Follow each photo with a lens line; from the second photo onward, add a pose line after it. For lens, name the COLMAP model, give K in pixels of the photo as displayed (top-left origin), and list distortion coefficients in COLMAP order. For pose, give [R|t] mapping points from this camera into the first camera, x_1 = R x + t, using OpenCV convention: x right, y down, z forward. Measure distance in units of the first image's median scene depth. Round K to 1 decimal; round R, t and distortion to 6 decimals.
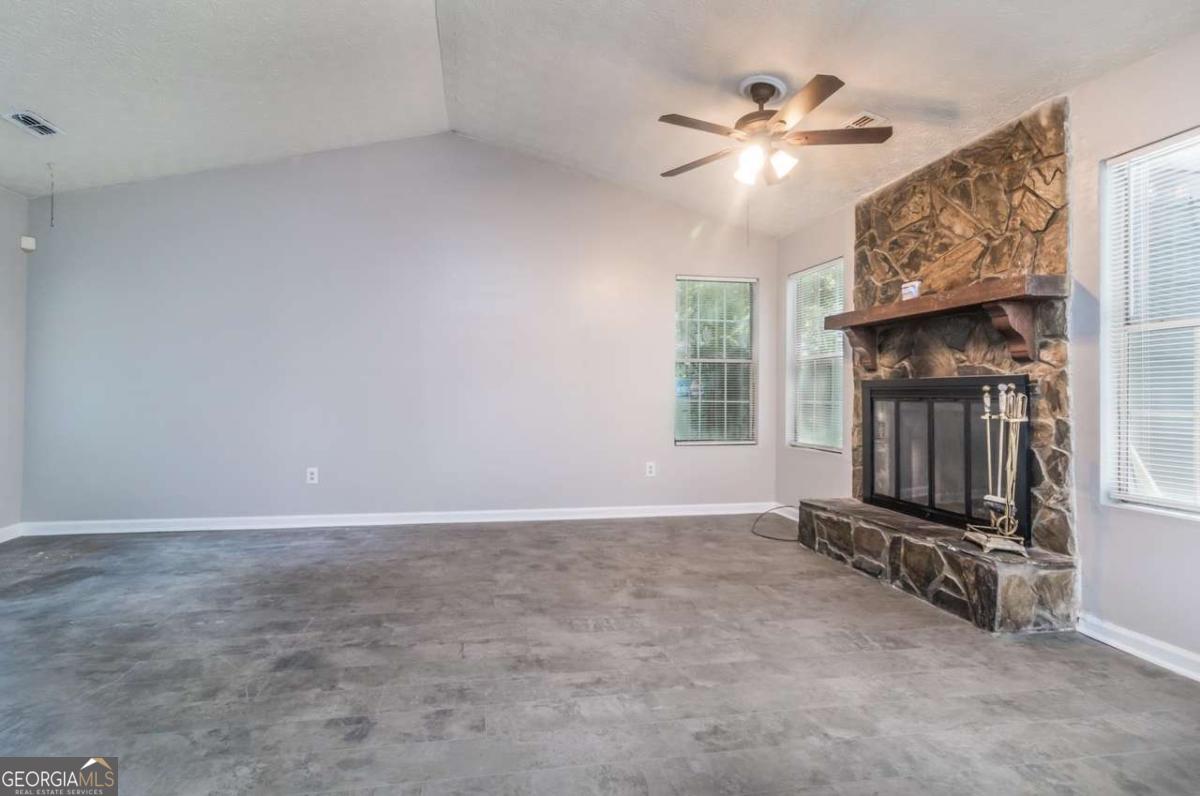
lens RADIAL K [[599.5, 0, 600.0], [0, 599.5, 398.0], [0, 0, 1]] dist [0.000206, -0.000149]
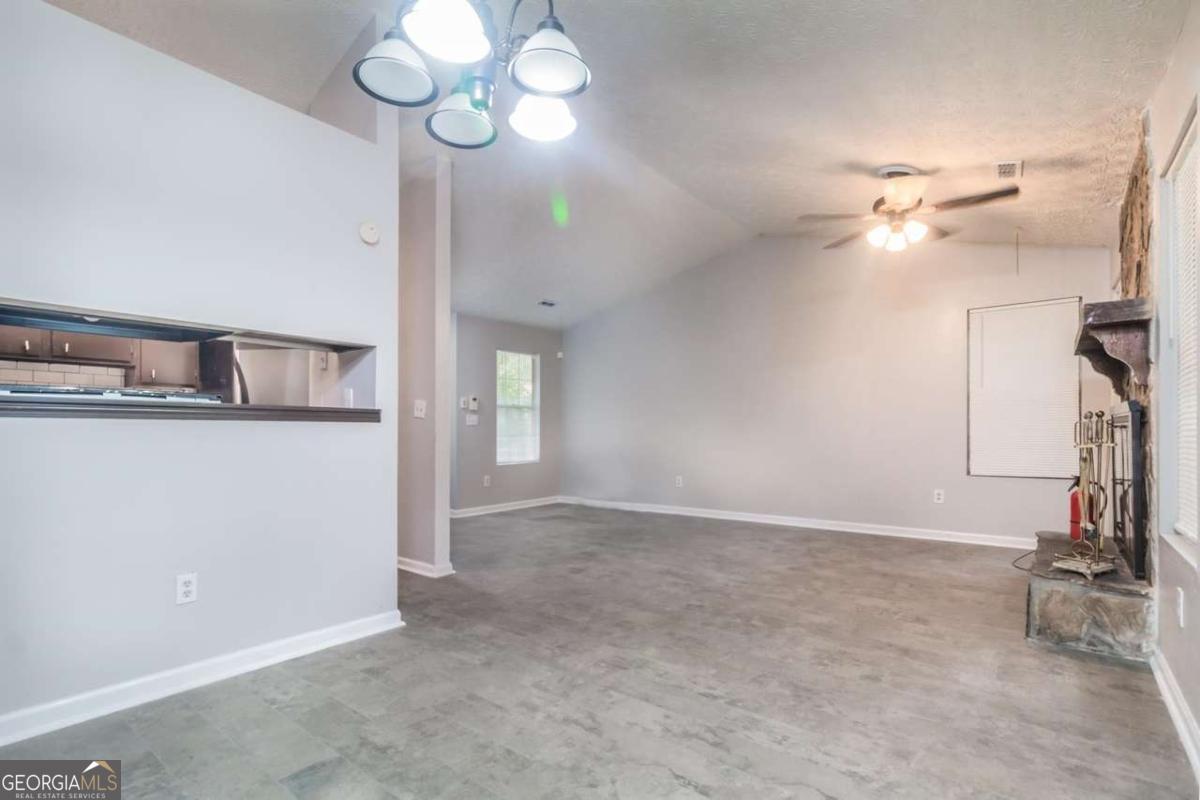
lens RADIAL K [[592.1, 0, 599.8], [0, 592.1, 432.6], [0, 0, 1]] dist [-0.000365, -0.000166]
pose [[0.660542, -0.005941, -0.750766, 0.877028], [0.001878, 0.999979, -0.006261, 0.017391], [0.750787, 0.002726, 0.660539, -0.287594]]
